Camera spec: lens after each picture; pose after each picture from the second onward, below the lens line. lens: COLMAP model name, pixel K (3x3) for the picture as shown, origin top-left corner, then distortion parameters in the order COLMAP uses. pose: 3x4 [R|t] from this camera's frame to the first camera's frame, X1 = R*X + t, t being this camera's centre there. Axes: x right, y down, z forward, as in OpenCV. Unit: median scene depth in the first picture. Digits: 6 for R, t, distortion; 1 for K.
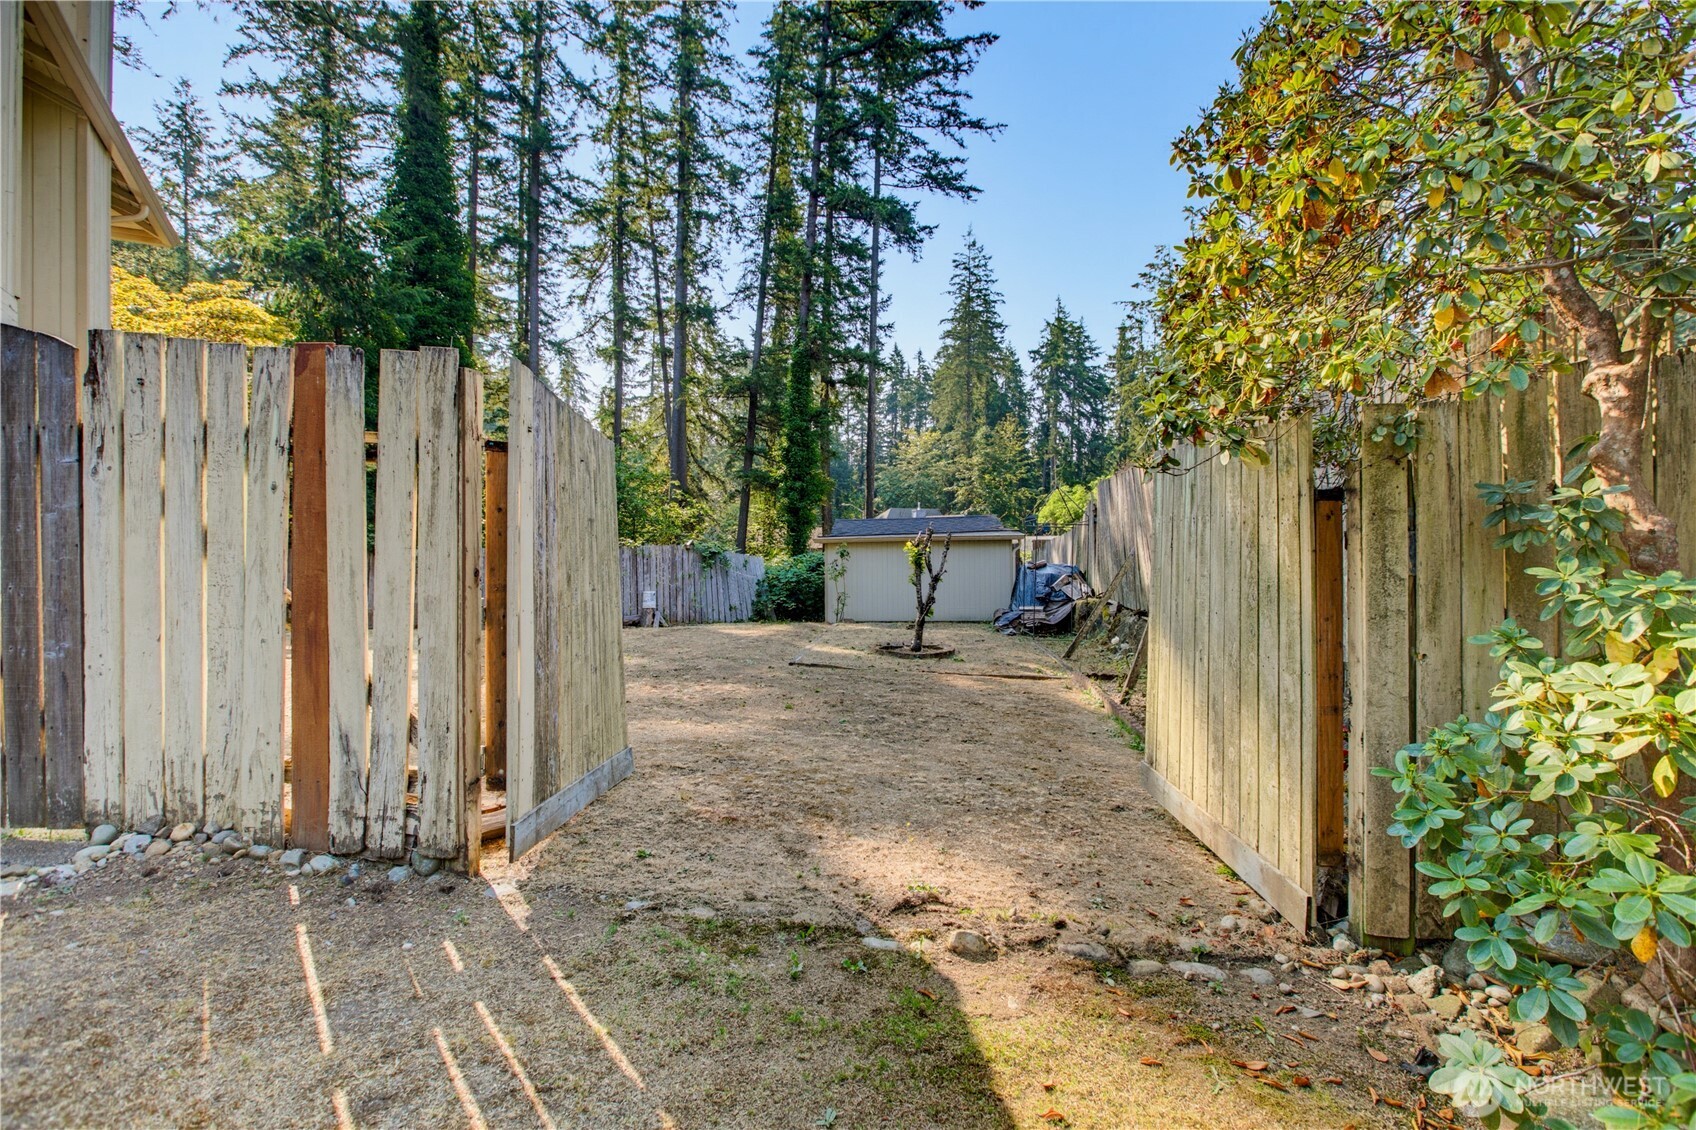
lens RADIAL K [[774.7, 0, 850.0], [0, 774.7, 555.7], [0, 0, 1]] dist [0.002436, 0.000353]
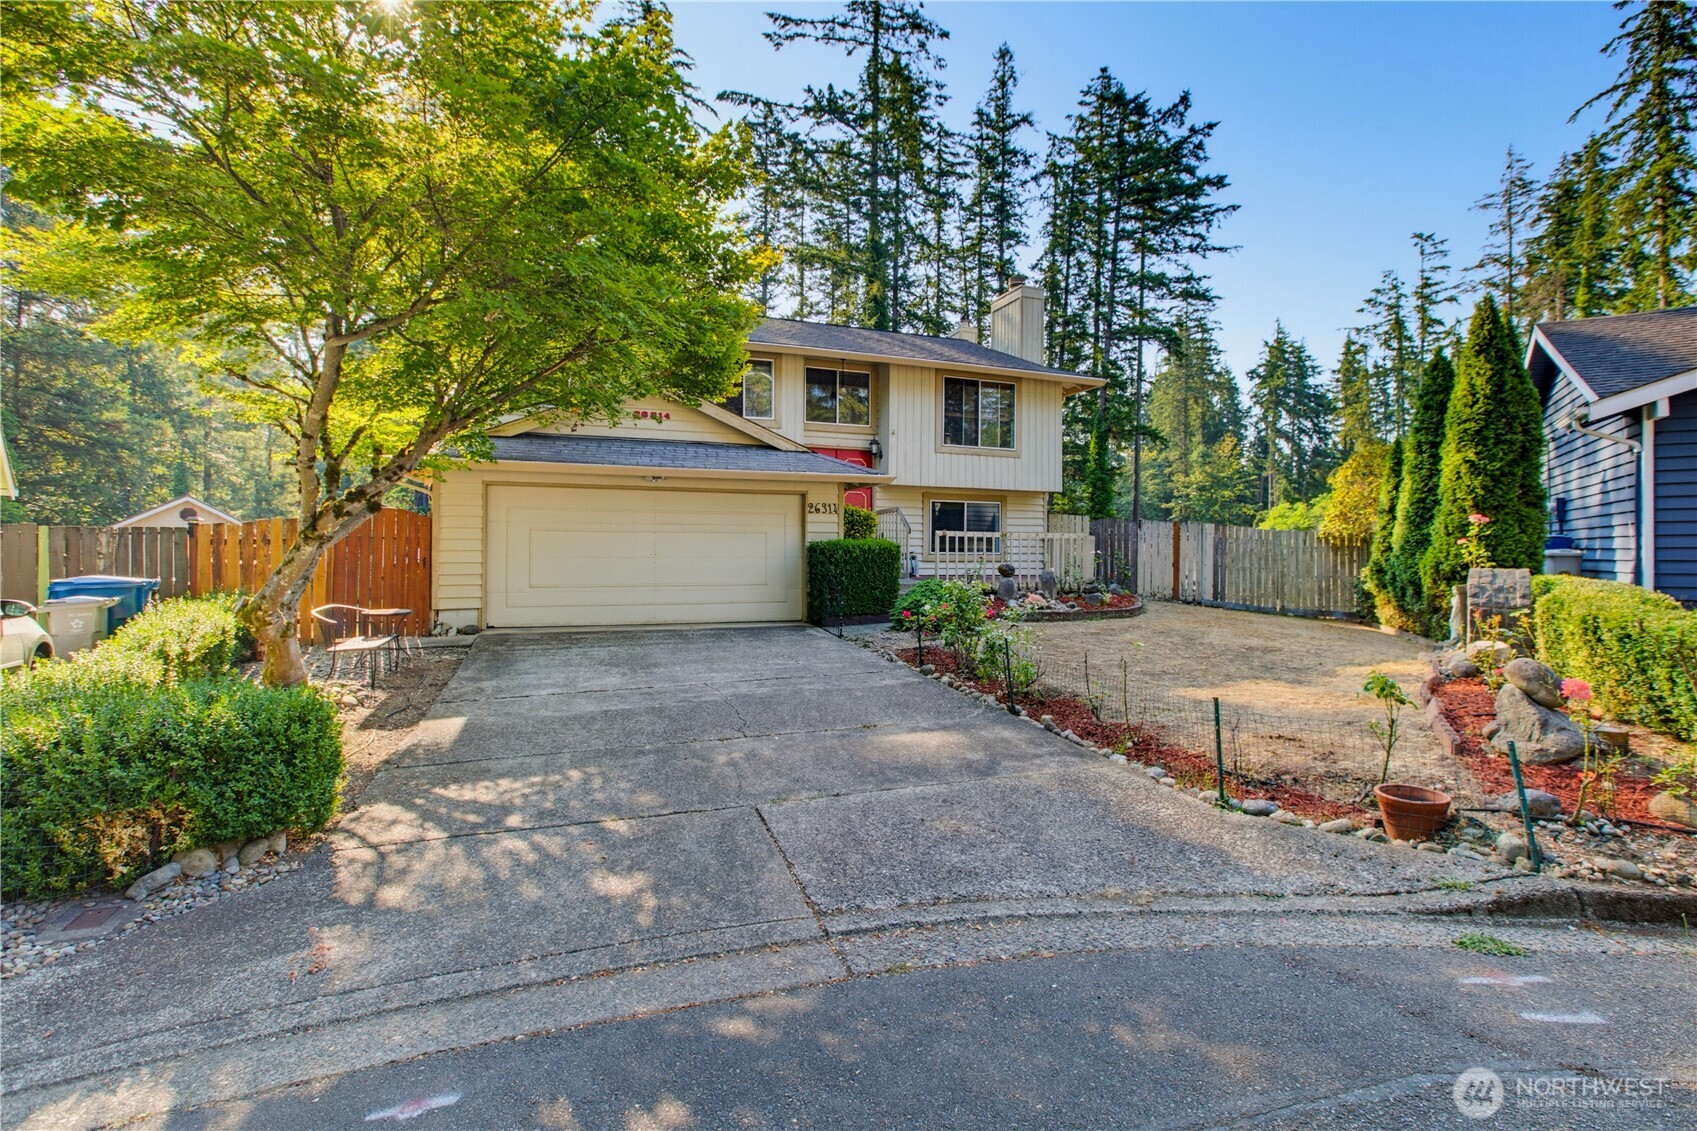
lens RADIAL K [[775.2, 0, 849.6], [0, 775.2, 553.9], [0, 0, 1]] dist [0.002436, 0.000353]
pose [[0.972048, 0.007461, -0.234662, -0.041751], [-0.011397, 0.999816, -0.015425, 0.002694], [0.234504, 0.017669, 0.971955, -0.136060]]
